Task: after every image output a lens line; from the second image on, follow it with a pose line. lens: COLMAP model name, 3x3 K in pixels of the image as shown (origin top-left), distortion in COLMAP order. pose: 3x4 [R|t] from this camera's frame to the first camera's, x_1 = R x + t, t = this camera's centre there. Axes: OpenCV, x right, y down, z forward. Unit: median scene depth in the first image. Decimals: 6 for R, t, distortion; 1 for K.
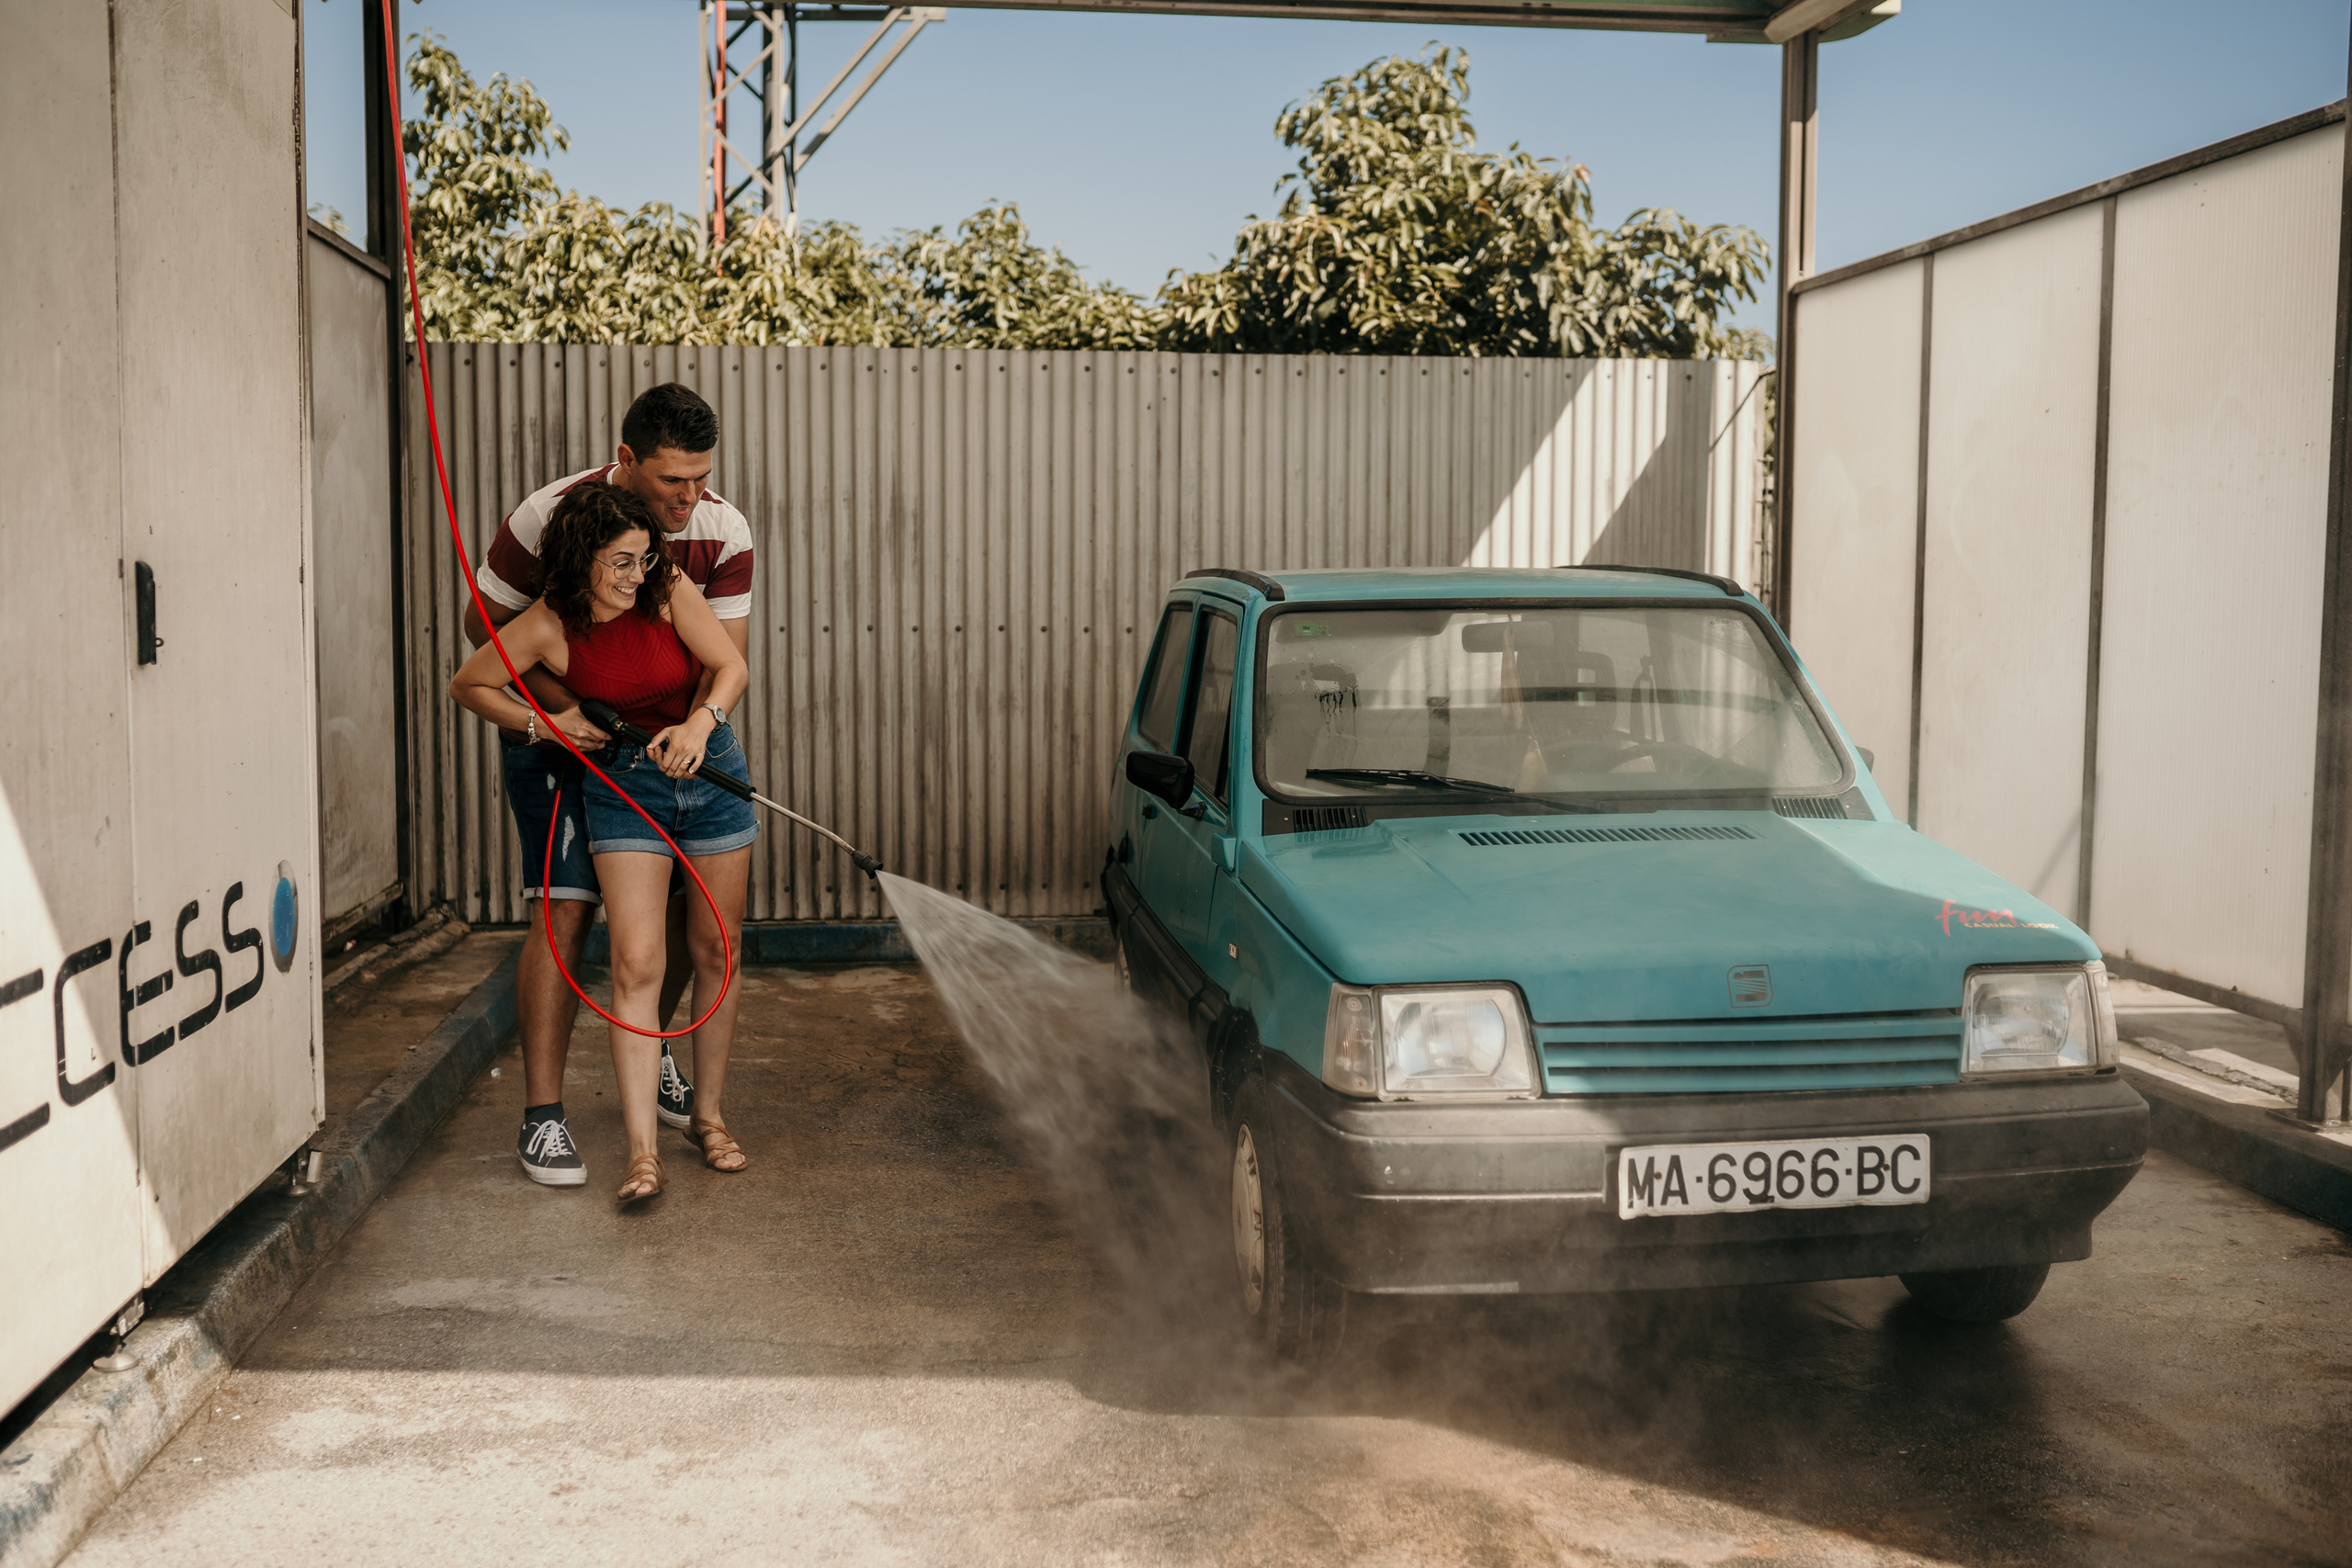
lens RADIAL K [[2130.8, 0, 1210.4], [0, 2130.8, 745.2], [0, 0, 1]] dist [-0.039088, 0.000000]
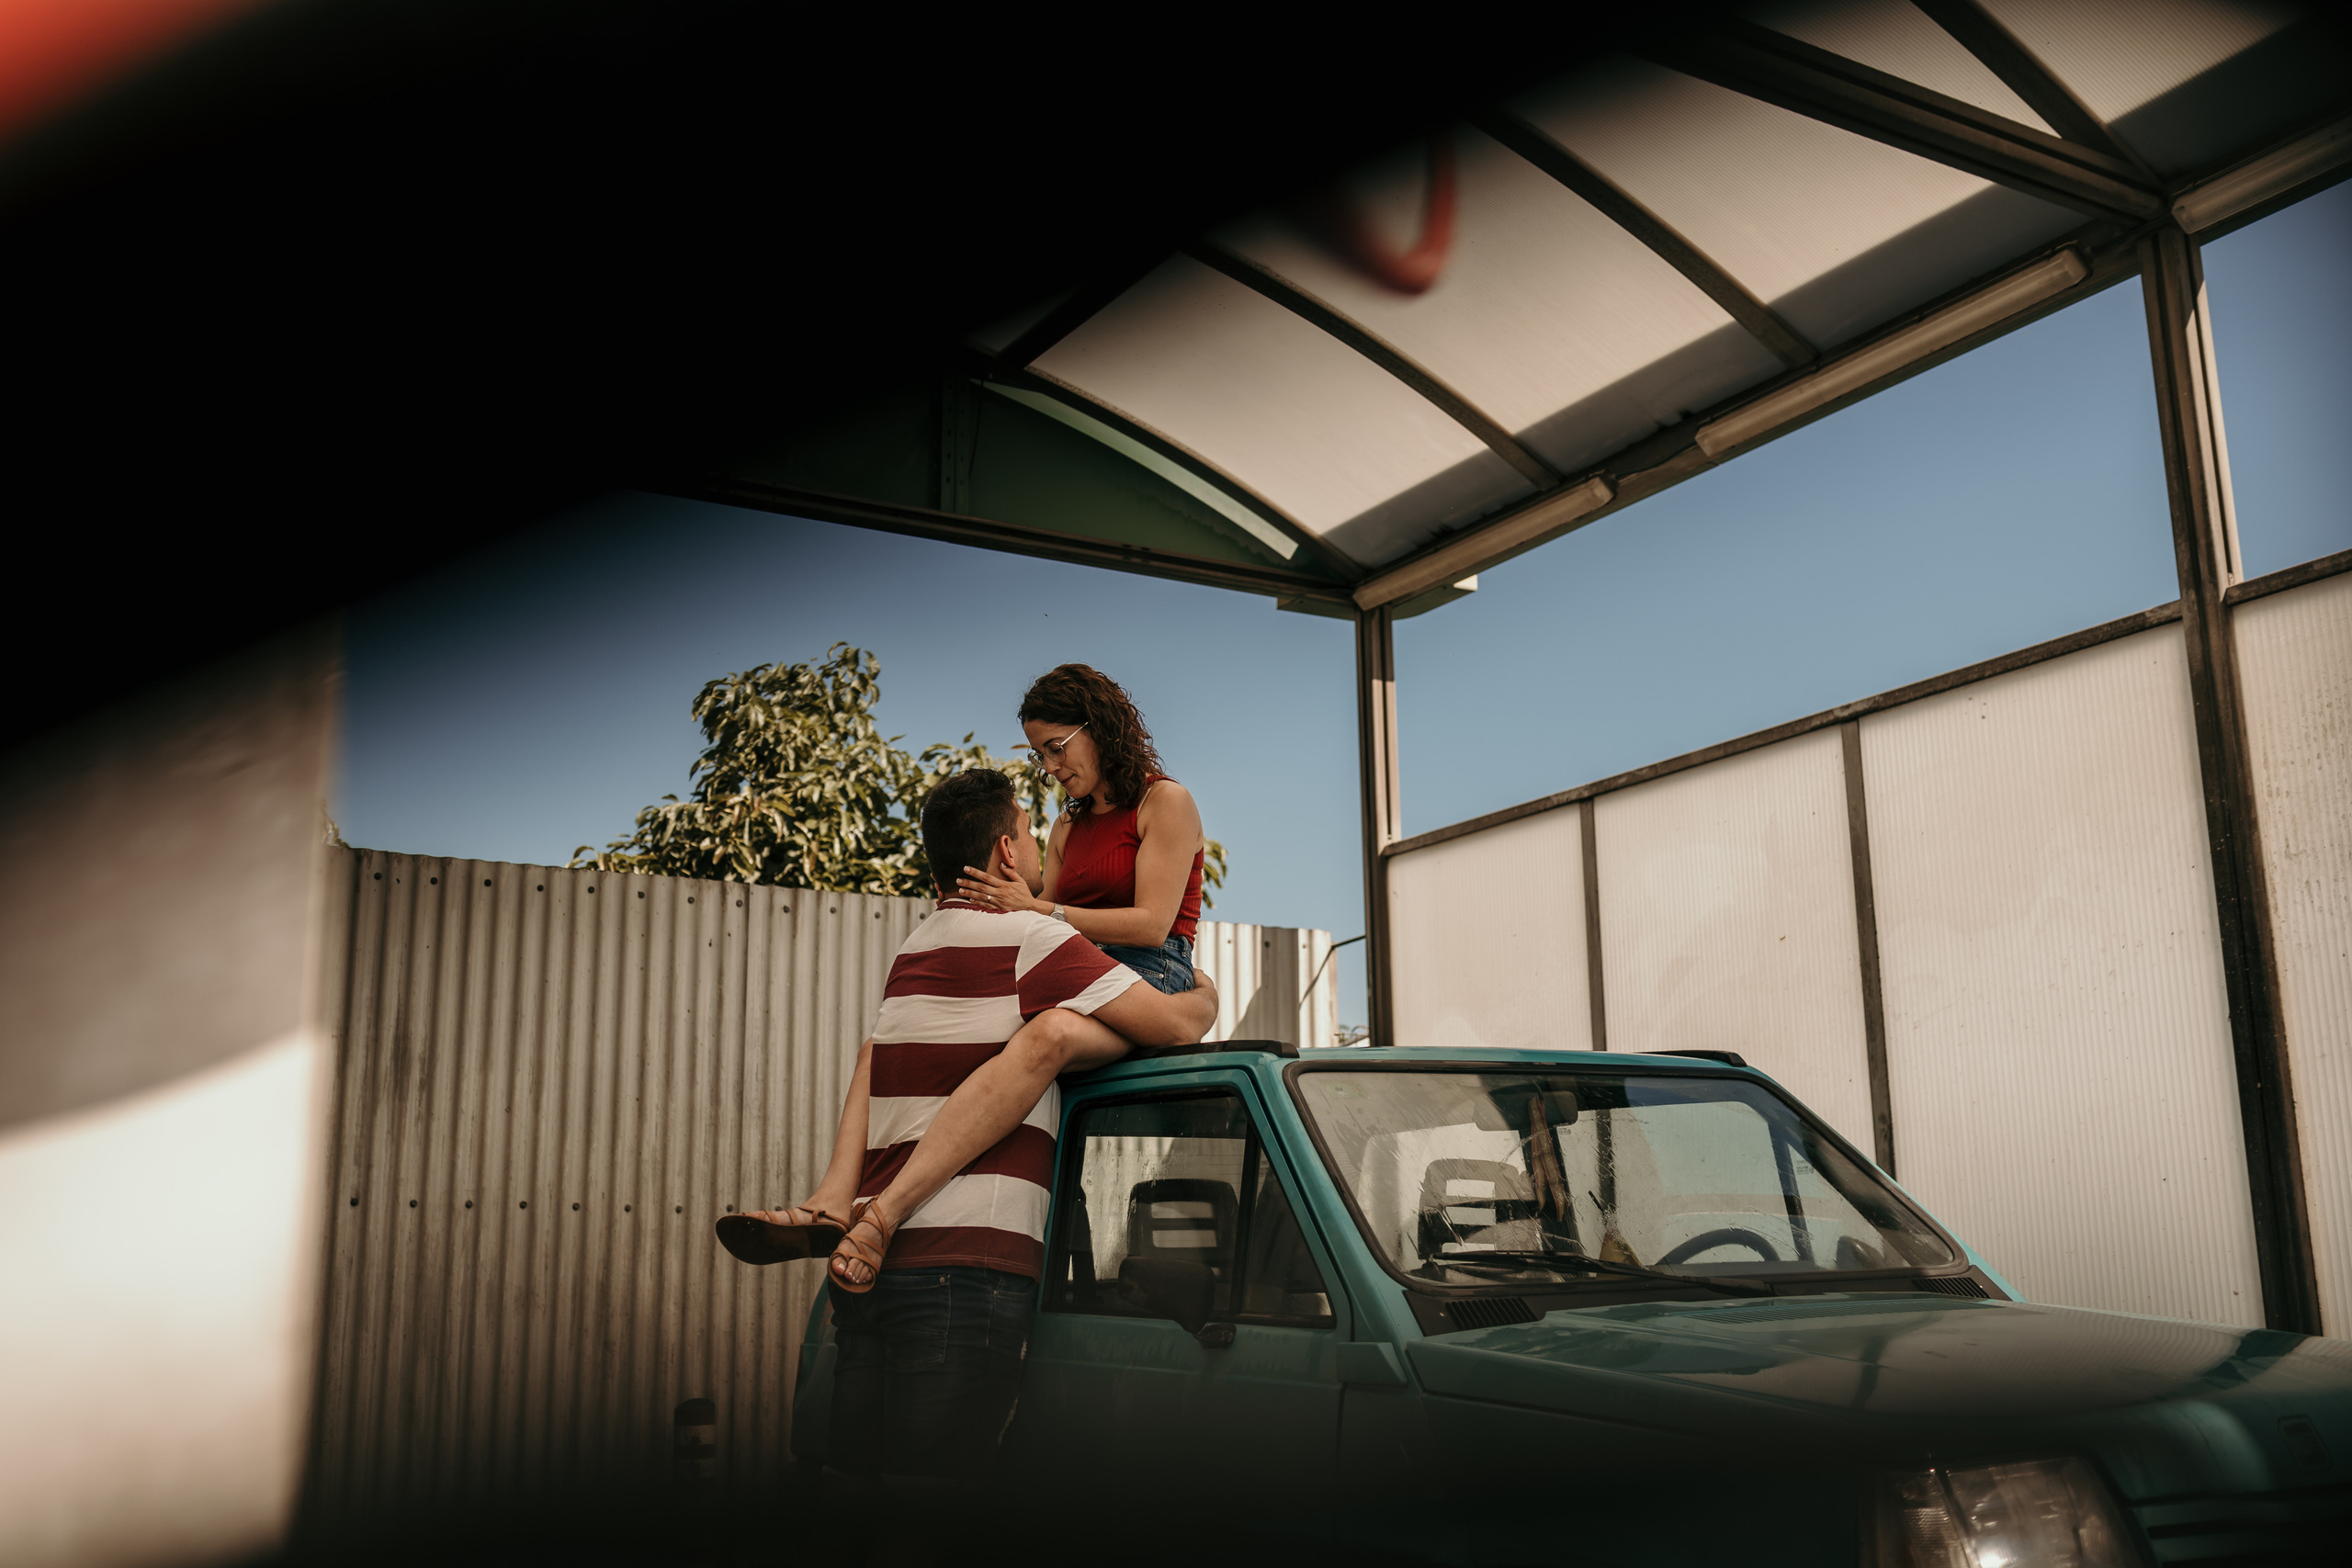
lens RADIAL K [[2130.8, 0, 1133.6], [0, 2130.8, 830.8], [0, 0, 1]] dist [-0.039088, 0.000000]
pose [[0.933157, 0.063451, 0.353826, -0.135307], [0.039792, 0.960016, -0.277102, 0.030827], [-0.357261, 0.272659, 0.893320, 0.131790]]
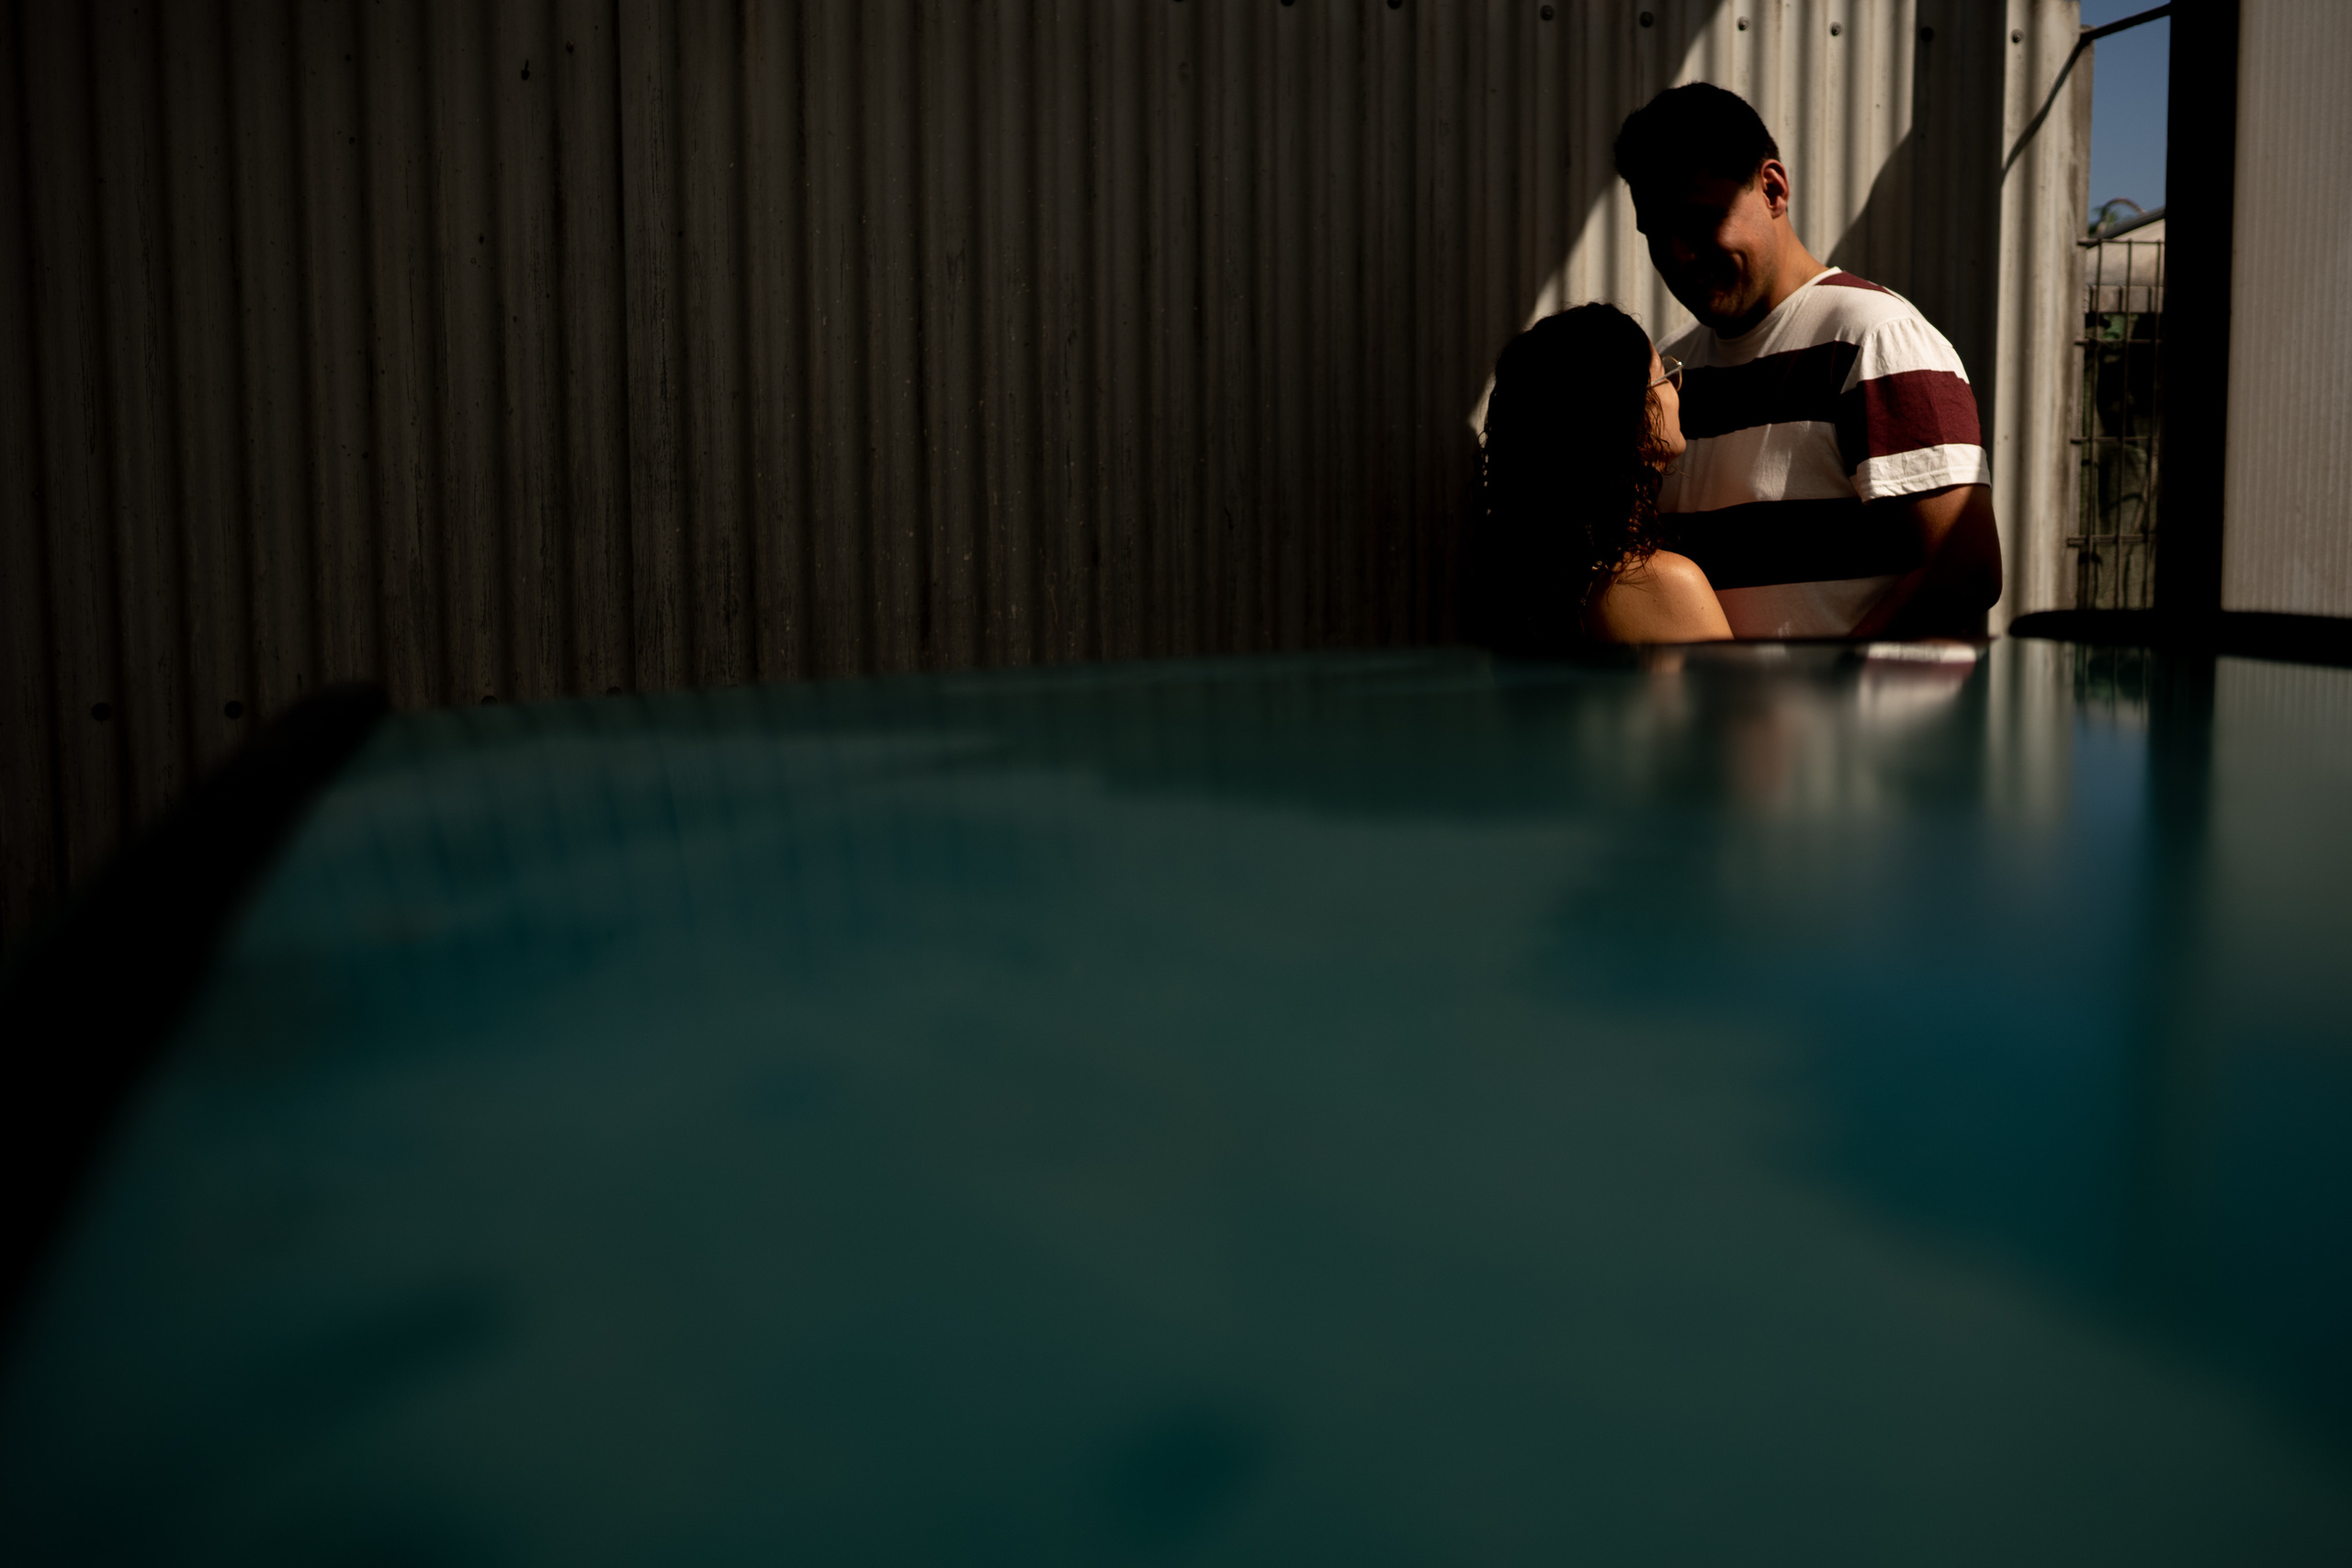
lens RADIAL K [[2393.2, 0, 1245.3], [0, 2393.2, 732.3], [0, 0, 1]] dist [-0.042512, 0.000000]
pose [[0.989234, -0.024270, 0.144316, 0.022915], [0.019728, 0.999266, 0.032824, -0.046780], [-0.145007, -0.029623, 0.988987, 0.458565]]
